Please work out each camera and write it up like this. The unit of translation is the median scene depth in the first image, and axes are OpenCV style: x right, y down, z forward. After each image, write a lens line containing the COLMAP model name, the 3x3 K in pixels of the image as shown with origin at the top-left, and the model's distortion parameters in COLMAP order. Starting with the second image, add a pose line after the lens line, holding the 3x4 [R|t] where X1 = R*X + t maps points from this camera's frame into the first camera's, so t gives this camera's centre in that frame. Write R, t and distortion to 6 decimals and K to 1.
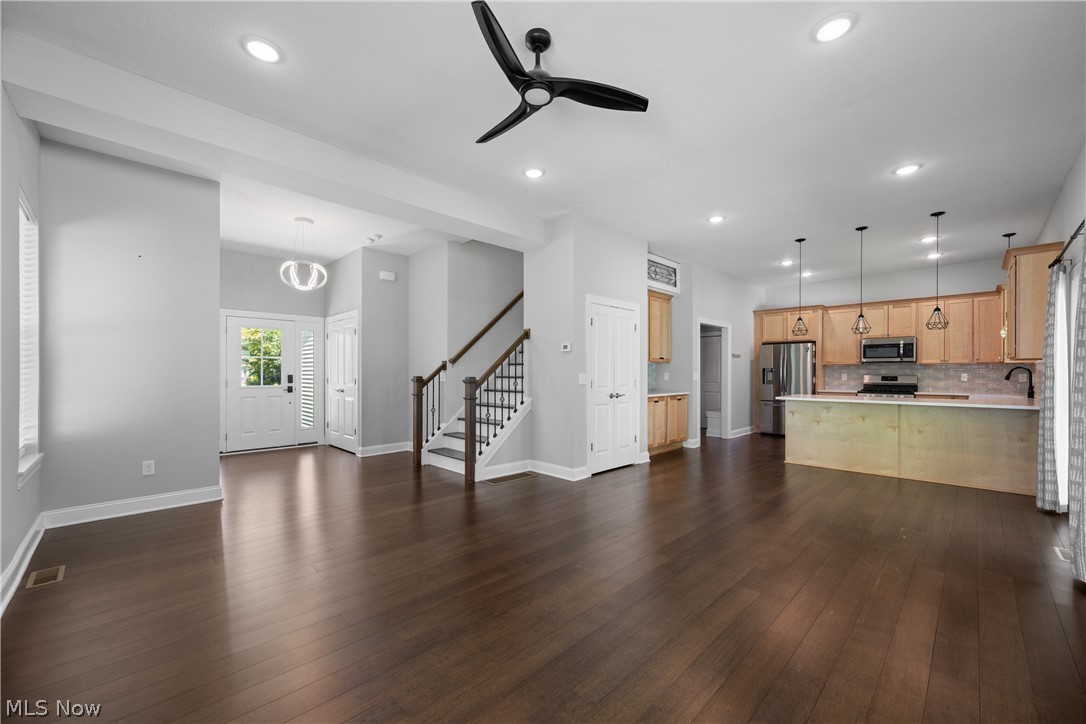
lens RADIAL K [[427.6, 0, 550.4], [0, 427.6, 369.9], [0, 0, 1]] dist [-0.001000, 0.000225]
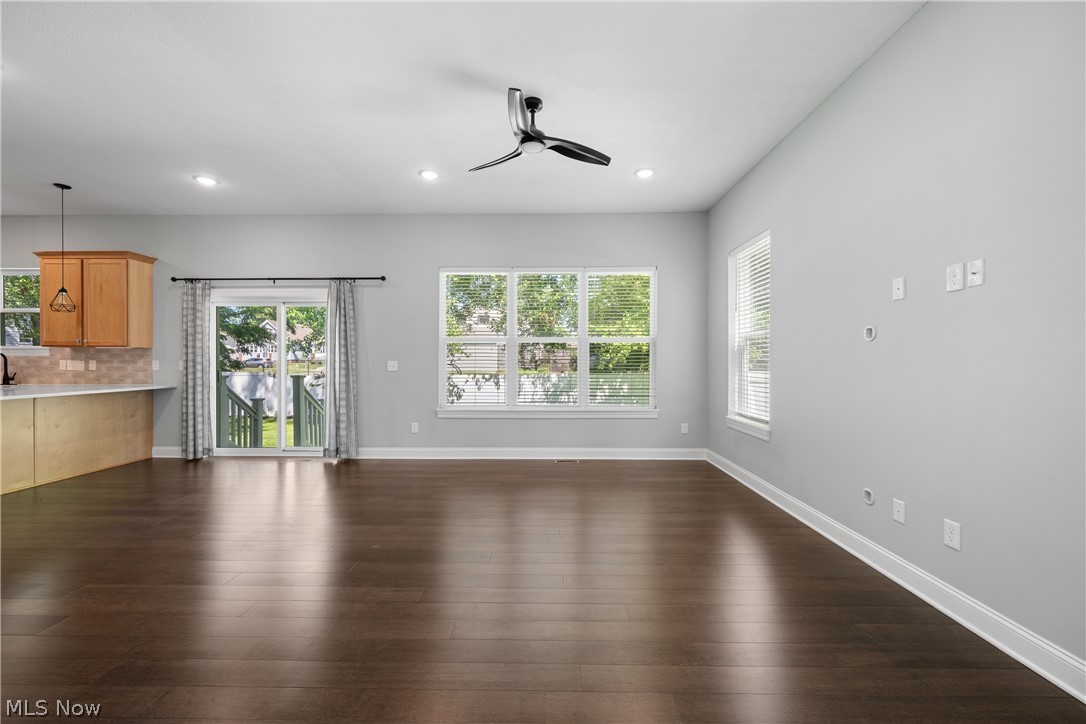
lens RADIAL K [[427.6, 0, 544.7], [0, 427.6, 363.9], [0, 0, 1]] dist [-0.001000, 0.000225]
pose [[-0.699698, -0.007416, 0.714401, -0.351151], [-0.007603, 0.999967, 0.002934, 0.004706], [-0.714399, -0.003379, -0.699731, 0.669338]]
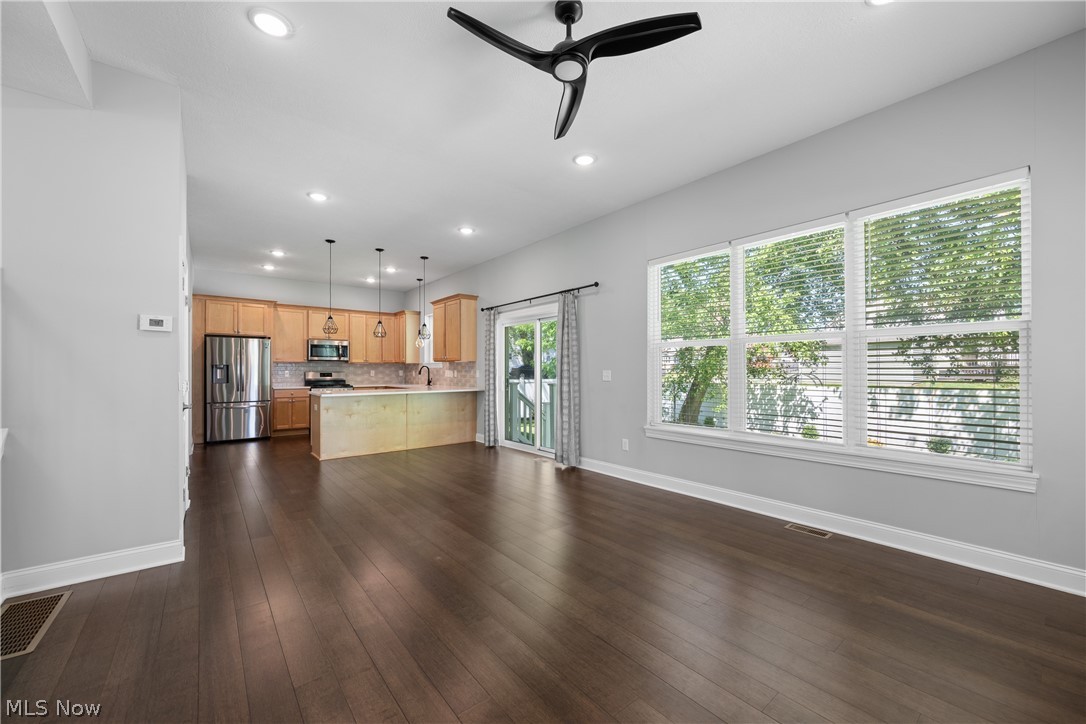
lens RADIAL K [[427.6, 0, 539.6], [0, 427.6, 370.9], [0, 0, 1]] dist [-0.001000, 0.000225]
pose [[0.111182, -0.003205, 0.993795, -0.340459], [-0.005383, 0.999978, 0.003827, 0.002455], [-0.993786, -0.005775, 0.111162, 0.343968]]
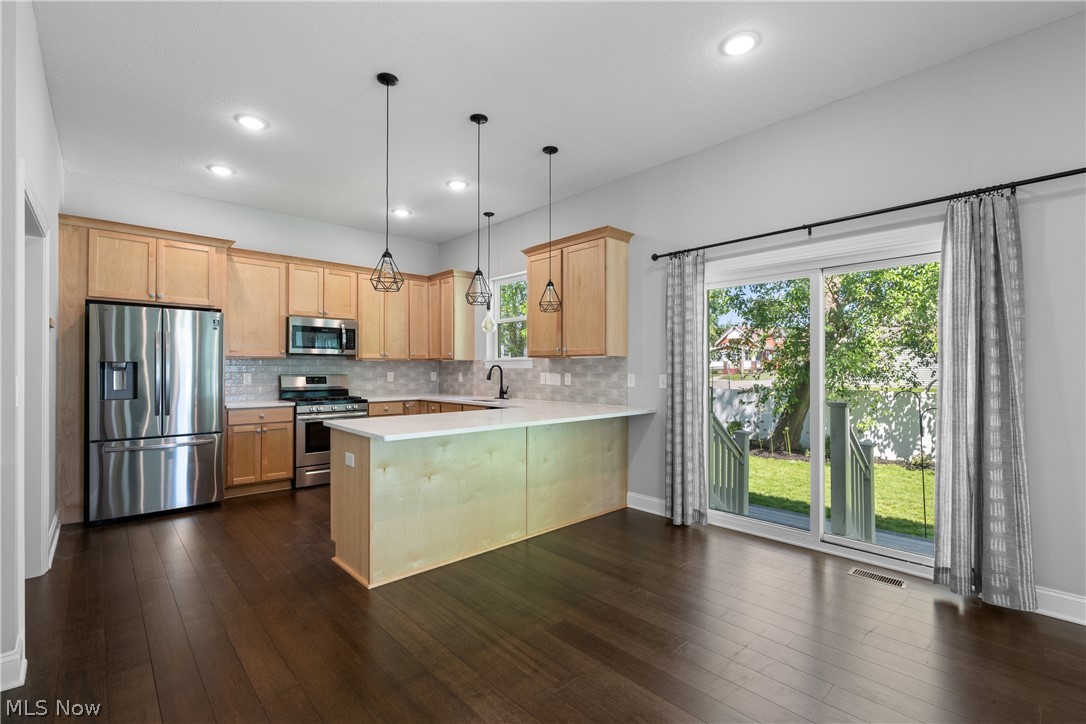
lens RADIAL K [[492.4, 0, 538.1], [0, 492.4, 366.1], [0, 0, 1]] dist [0.004102, -0.001447]
pose [[0.041857, 0.003909, 0.999116, 0.062643], [-0.006686, 0.999971, -0.003632, -0.001036], [-0.999101, -0.006528, 0.041882, 0.729947]]
